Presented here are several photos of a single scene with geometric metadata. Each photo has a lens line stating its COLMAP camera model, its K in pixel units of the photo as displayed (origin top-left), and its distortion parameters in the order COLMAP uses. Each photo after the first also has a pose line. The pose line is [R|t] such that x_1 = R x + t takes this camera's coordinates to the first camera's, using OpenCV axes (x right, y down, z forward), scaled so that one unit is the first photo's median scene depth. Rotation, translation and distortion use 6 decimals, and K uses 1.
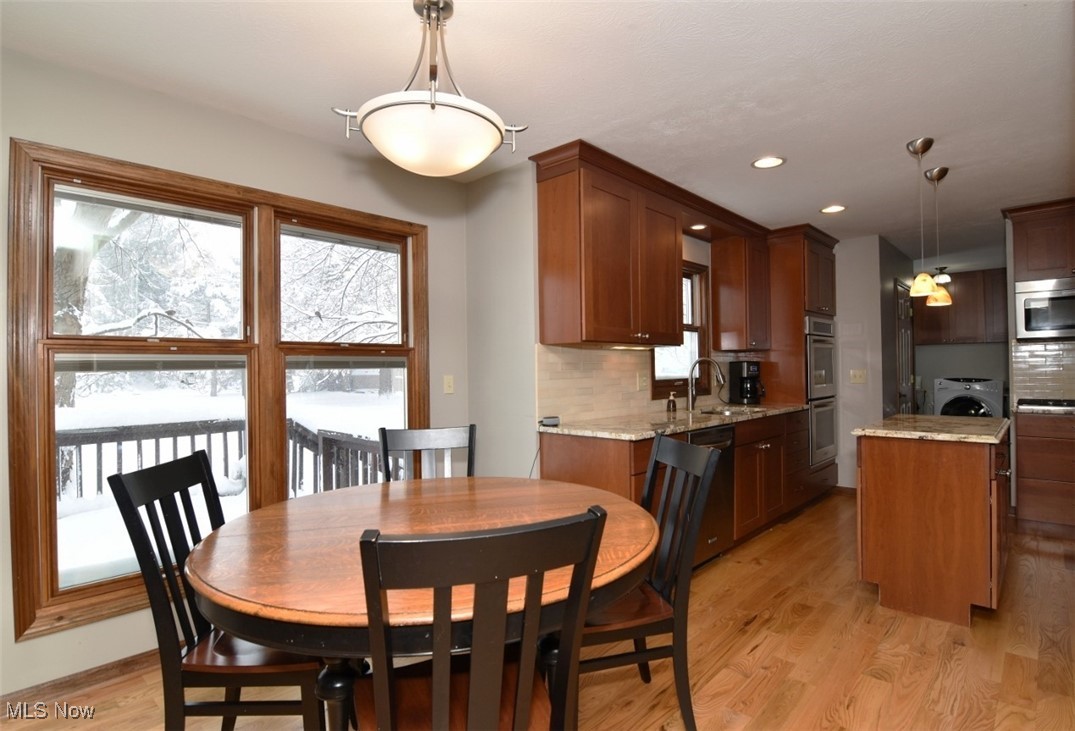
lens RADIAL K [[547.1, 0, 537.5], [0, 547.1, 365.5], [0, 0, 1]] dist [-0.032997, -0.000466]
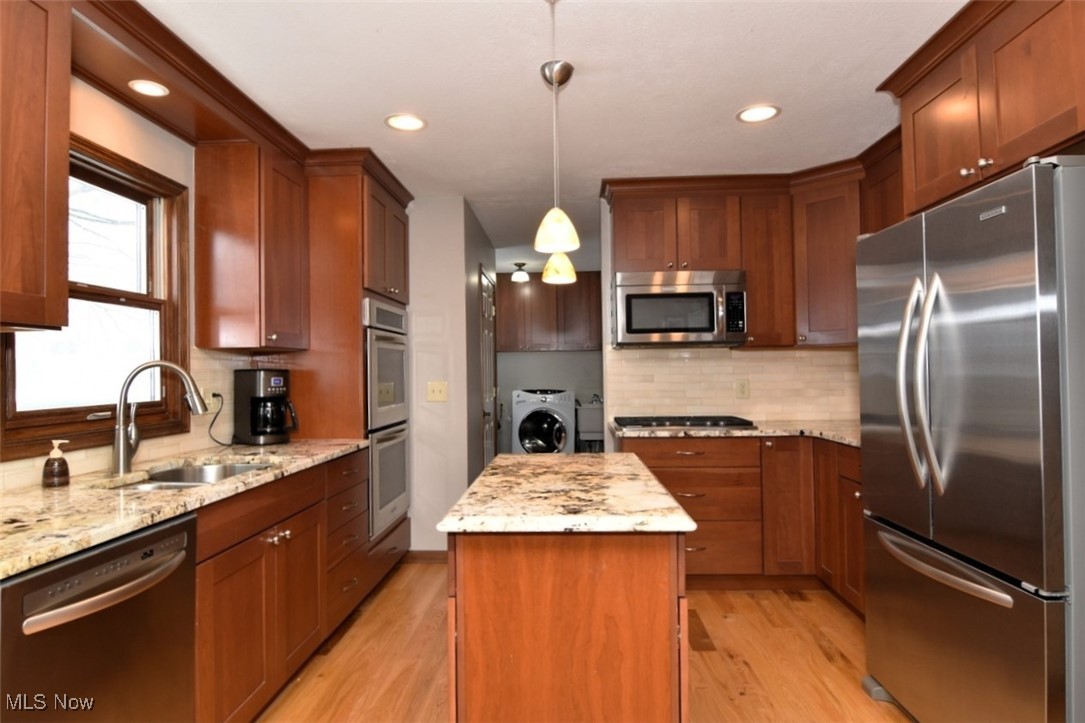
lens RADIAL K [[606.3, 0, 542.5], [0, 606.3, 361.5], [0, 0, 1]] dist [-0.003723, -0.001962]
pose [[0.752217, 0.014651, 0.658753, 0.188766], [-0.000656, 0.999769, -0.021486, -0.002244], [-0.658915, 0.015730, 0.752052, 0.339521]]
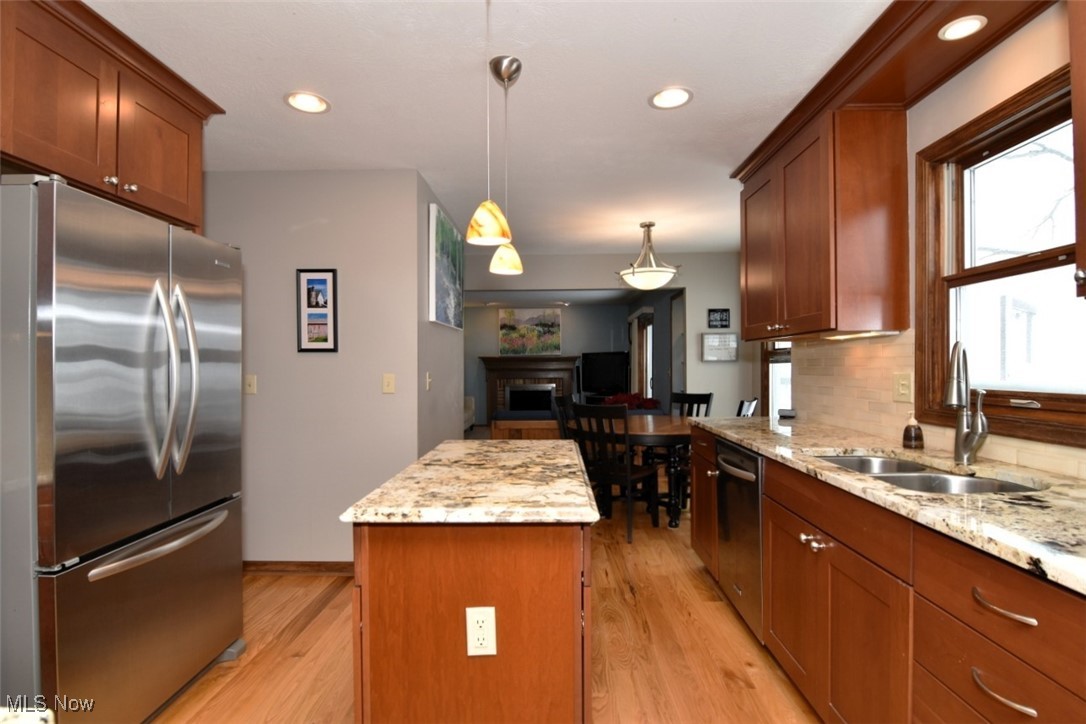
lens RADIAL K [[548.2, 0, 543.0], [0, 548.2, 362.0], [0, 0, 1]] dist [0.001735, -0.000261]
pose [[-0.740653, 0.011821, -0.671784, 0.741292], [0.018229, 0.999831, -0.002505, -0.003030], [0.671640, -0.014101, -0.740743, 0.990001]]
